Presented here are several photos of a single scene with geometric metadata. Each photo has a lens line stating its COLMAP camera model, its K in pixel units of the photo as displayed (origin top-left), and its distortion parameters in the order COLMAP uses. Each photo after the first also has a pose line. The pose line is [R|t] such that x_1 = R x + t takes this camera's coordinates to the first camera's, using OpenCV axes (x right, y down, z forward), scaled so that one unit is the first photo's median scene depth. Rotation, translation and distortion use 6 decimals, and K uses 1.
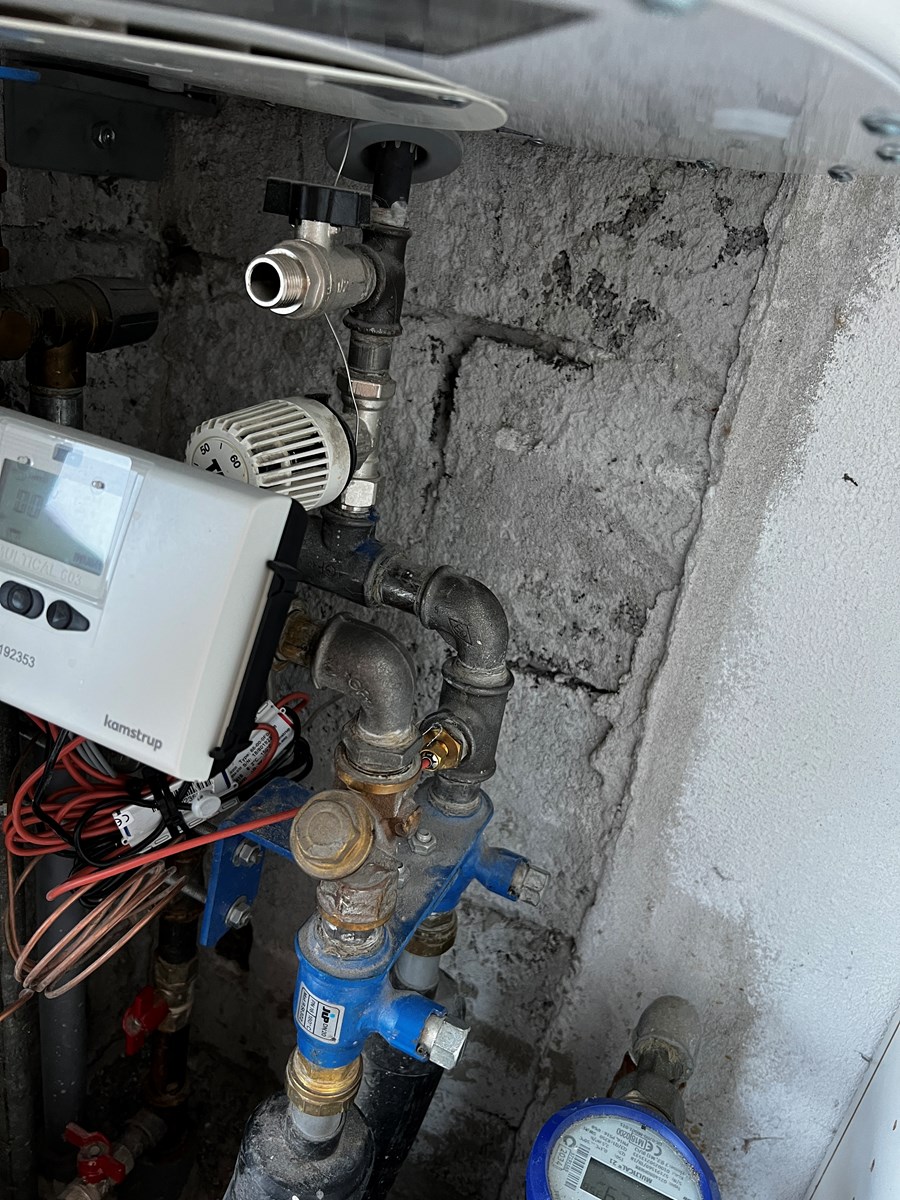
lens RADIAL K [[919.5, 0, 450.0], [0, 919.5, 600.0], [0, 0, 1]] dist [0.038968, -0.078223]
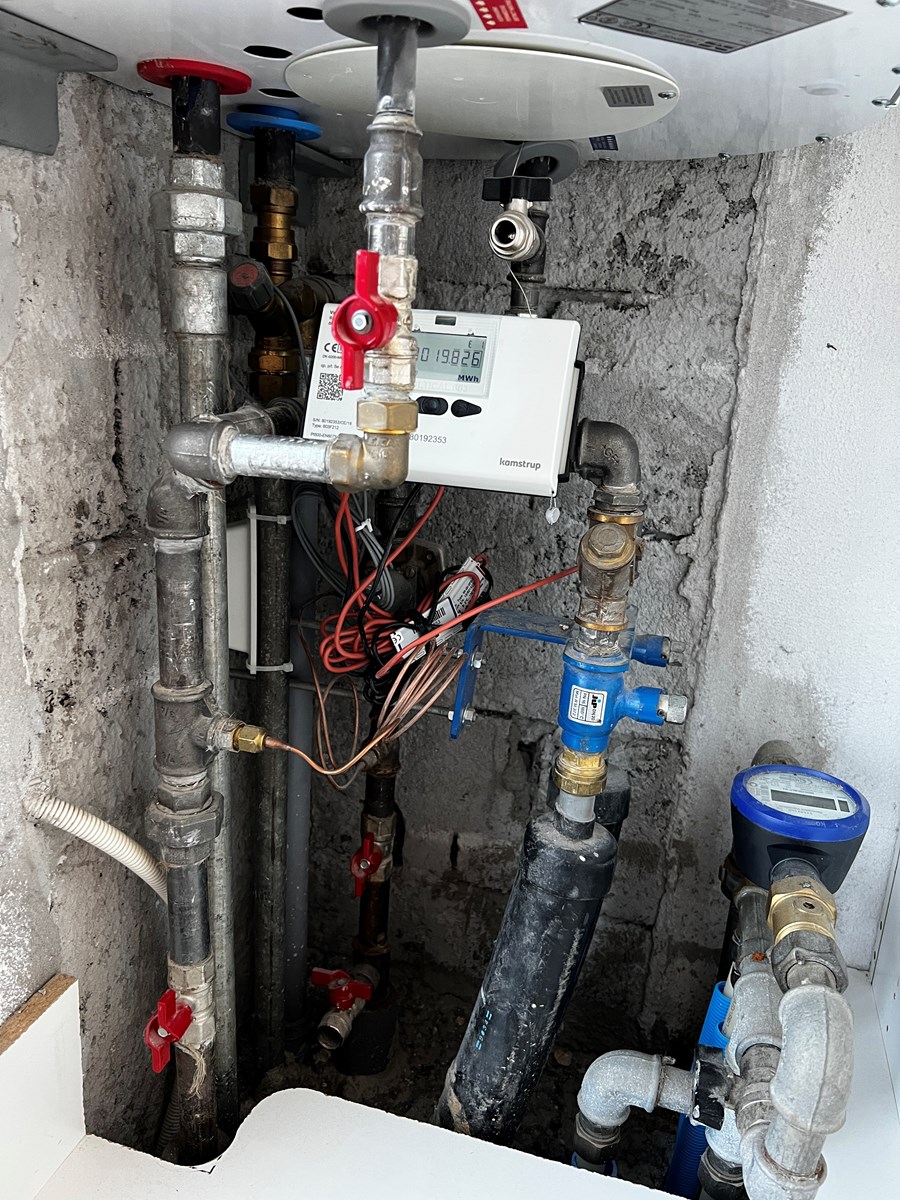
lens RADIAL K [[919.5, 0, 450.0], [0, 919.5, 600.0], [0, 0, 1]] dist [0.038968, -0.078223]
pose [[0.980302, -0.143010, 0.136221, -0.424560], [0.158519, 0.981126, -0.110742, 0.323555], [-0.117813, 0.130154, 0.984469, -0.364775]]
